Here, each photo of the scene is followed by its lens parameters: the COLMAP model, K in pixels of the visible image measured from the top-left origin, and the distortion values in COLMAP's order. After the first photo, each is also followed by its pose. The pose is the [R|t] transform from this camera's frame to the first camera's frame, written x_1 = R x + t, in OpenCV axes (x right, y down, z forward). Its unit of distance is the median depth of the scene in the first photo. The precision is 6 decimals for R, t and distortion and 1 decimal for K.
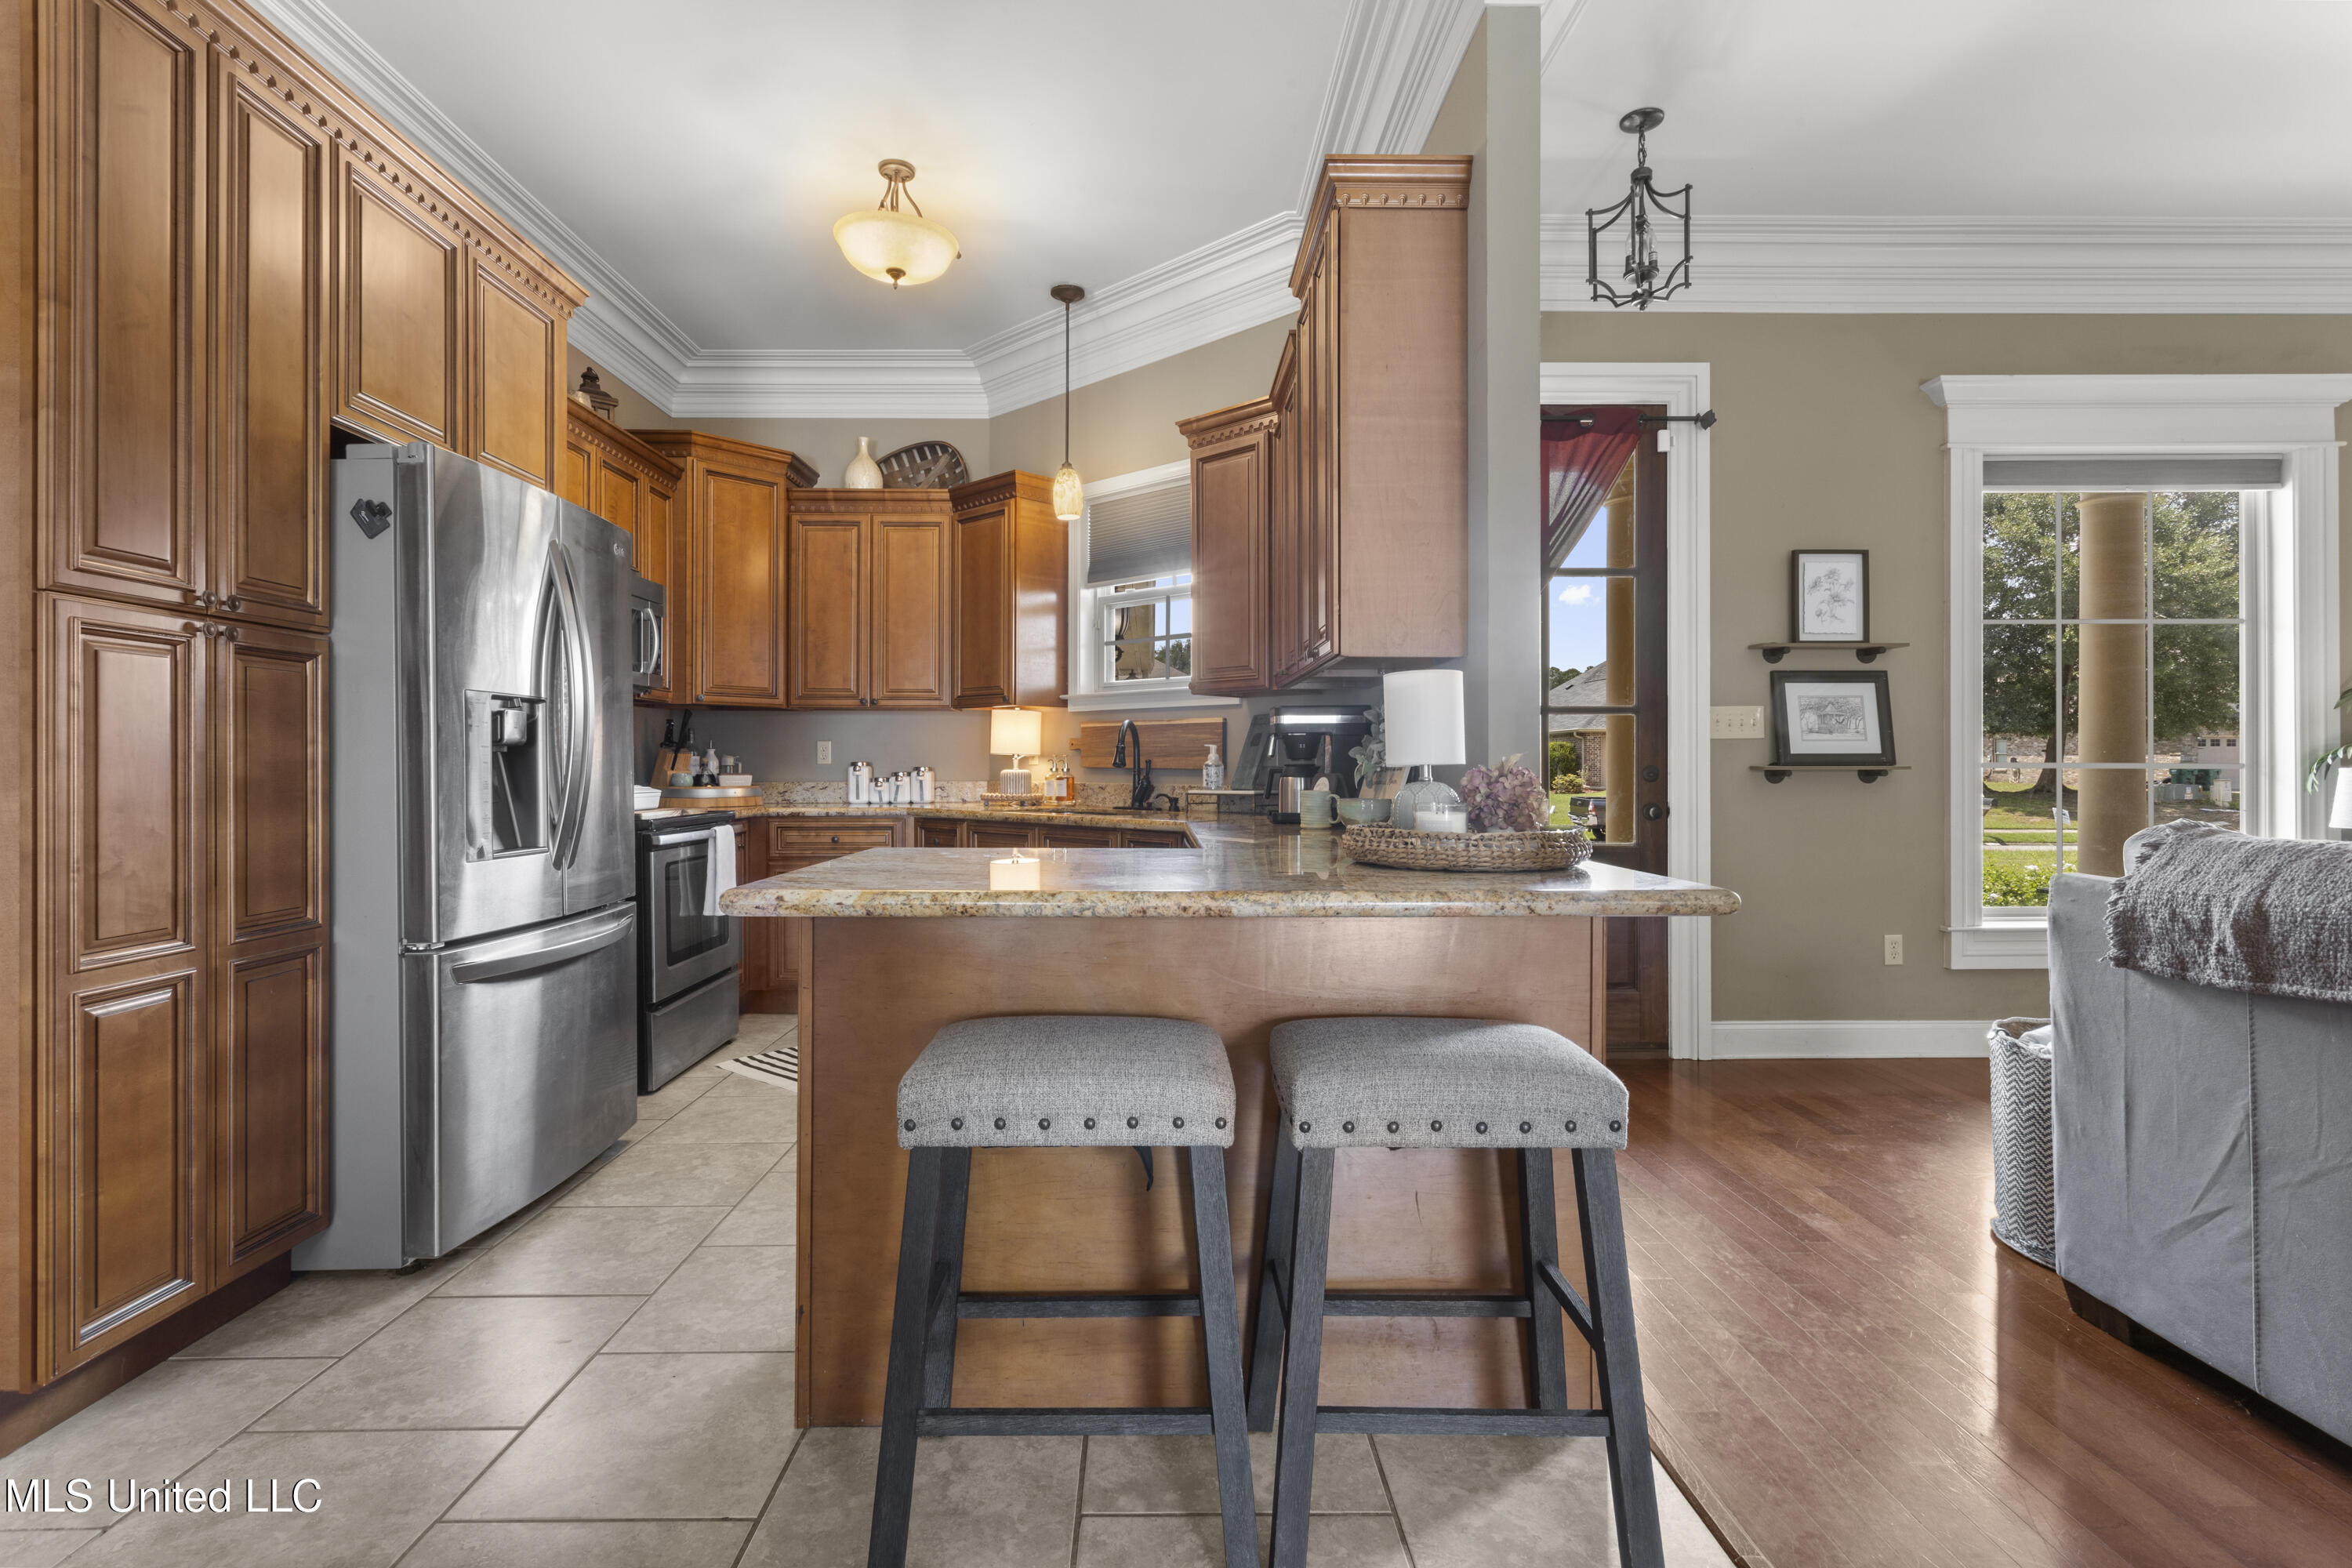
lens RADIAL K [[1119.3, 0, 1167.9], [0, 1119.3, 757.2], [0, 0, 1]] dist [-0.000627, 0.000088]
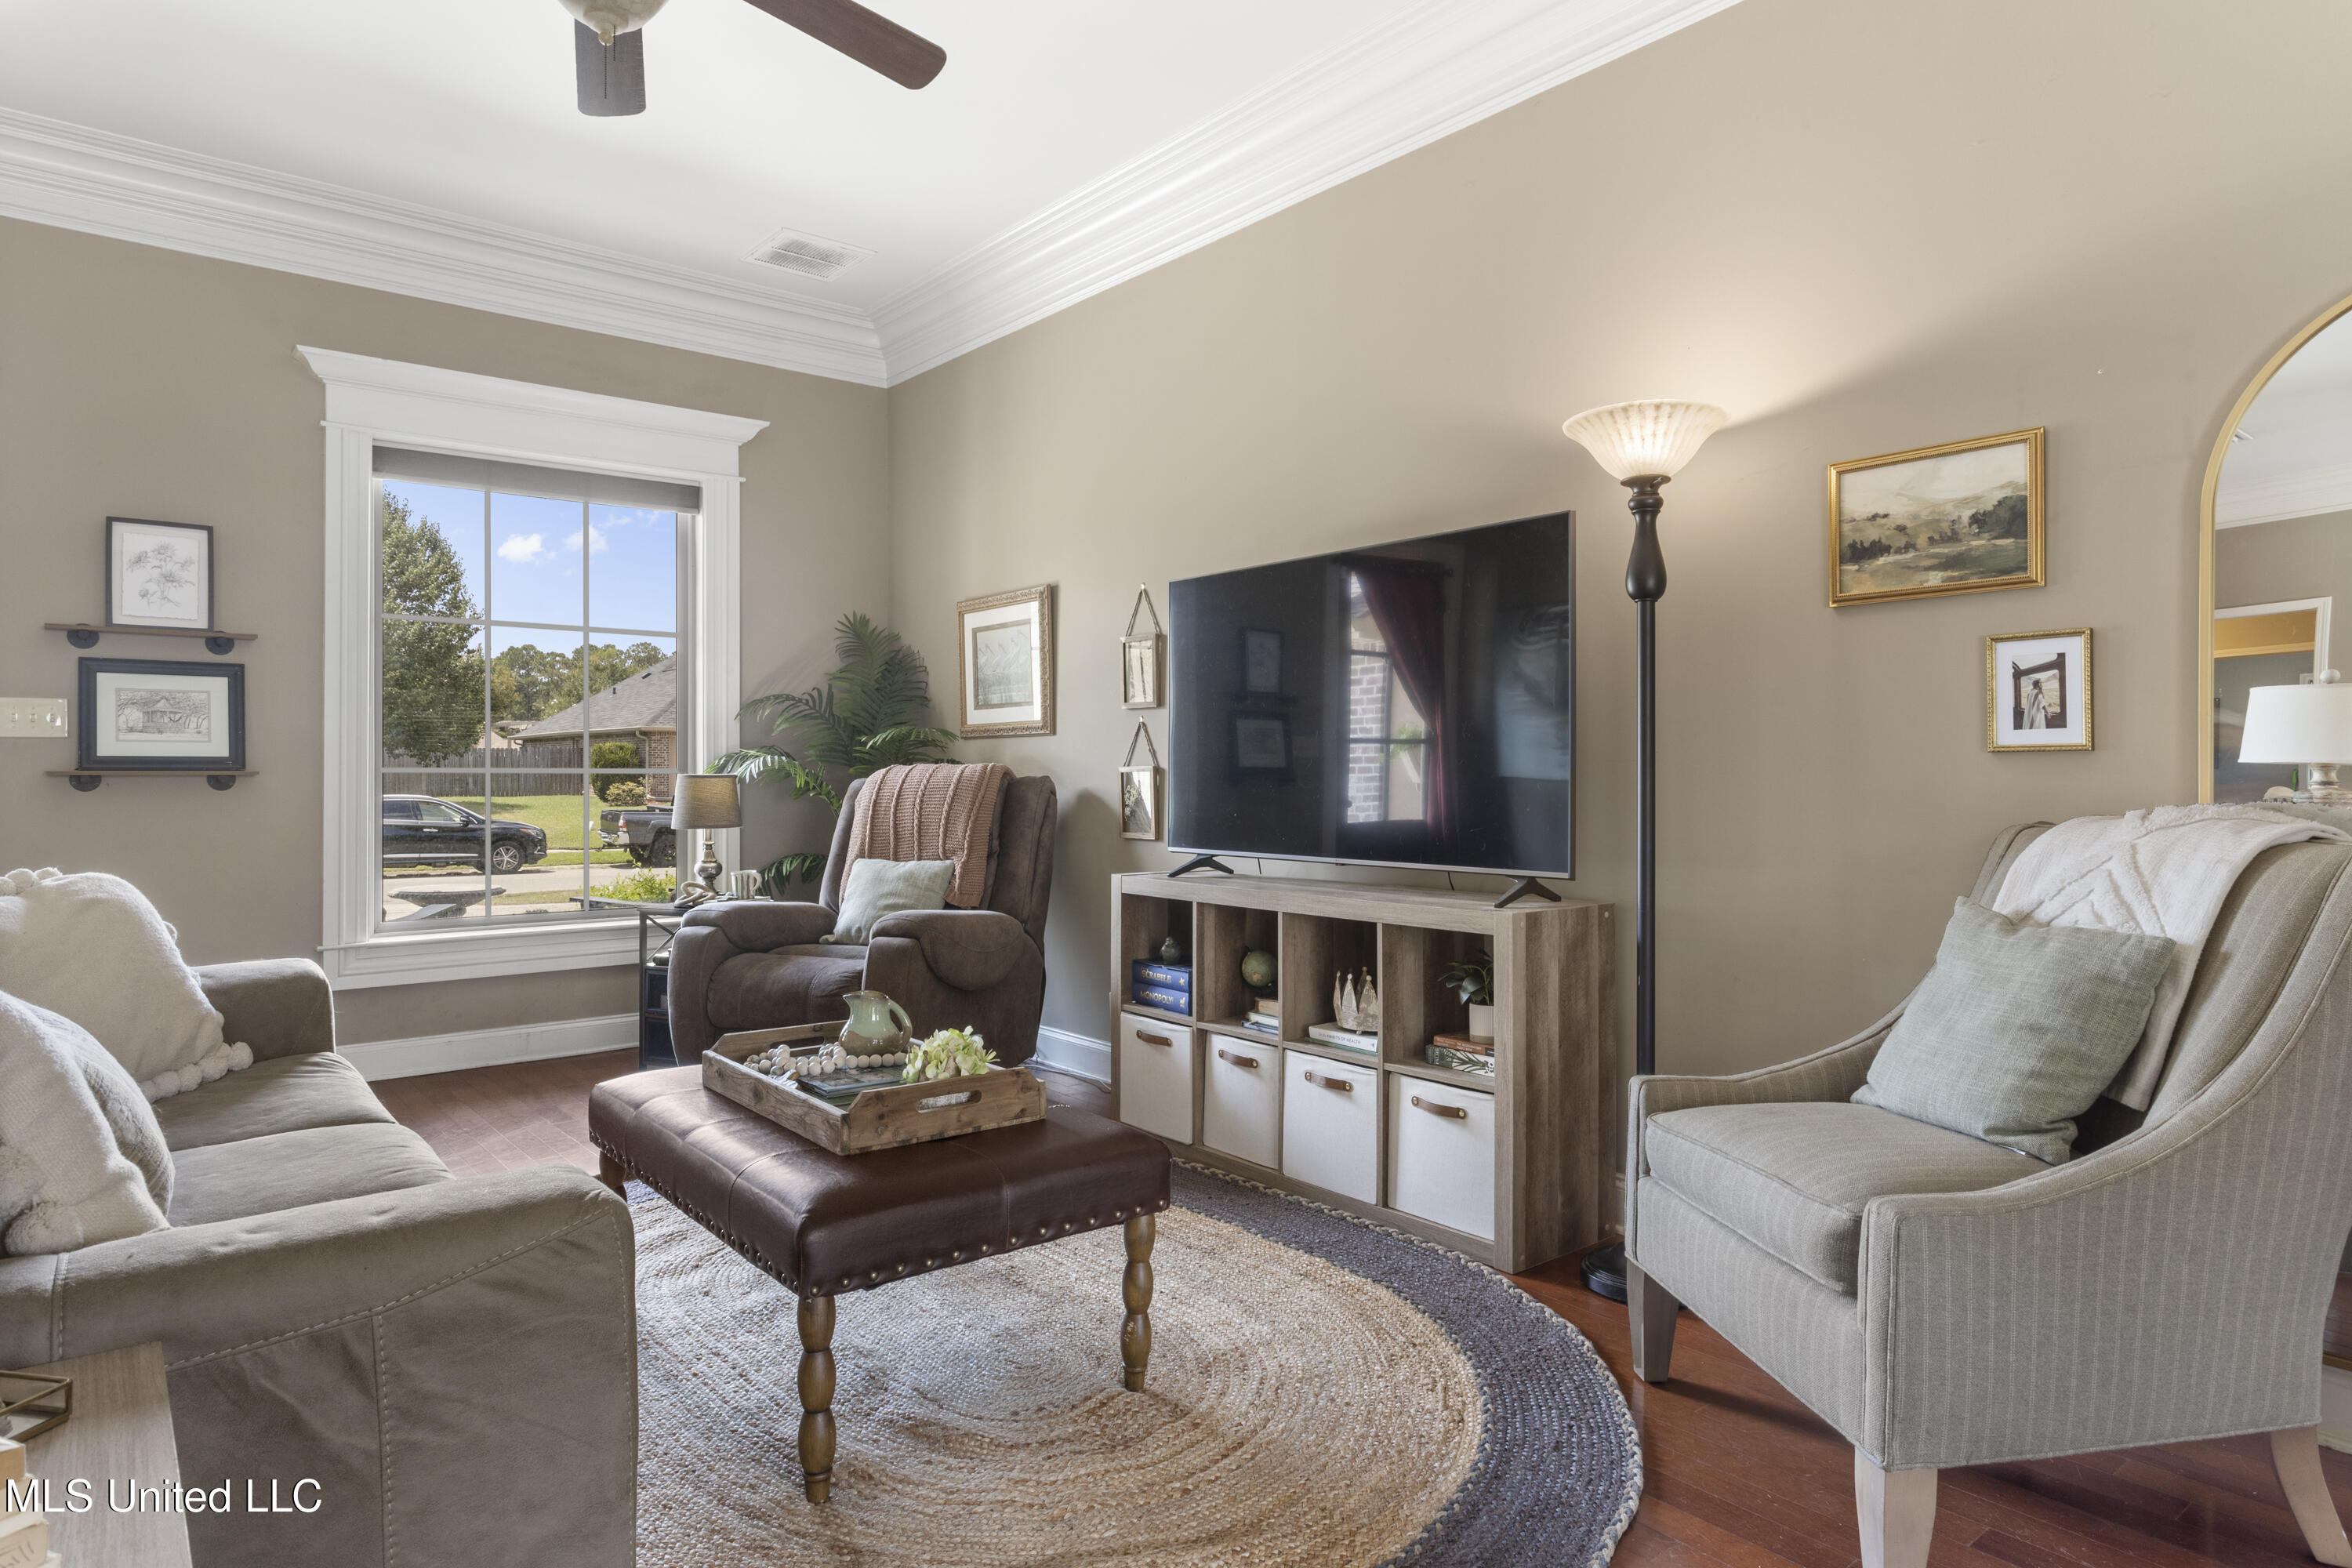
lens RADIAL K [[1358.3, 0, 1176.0], [0, 1358.3, 784.0], [0, 0, 1]] dist [0.001496, 0.000422]
pose [[0.776557, -0.004389, 0.630031, 0.127416], [-0.006052, 0.999878, 0.014425, -0.000413], [-0.630018, -0.015015, 0.776436, -0.074941]]
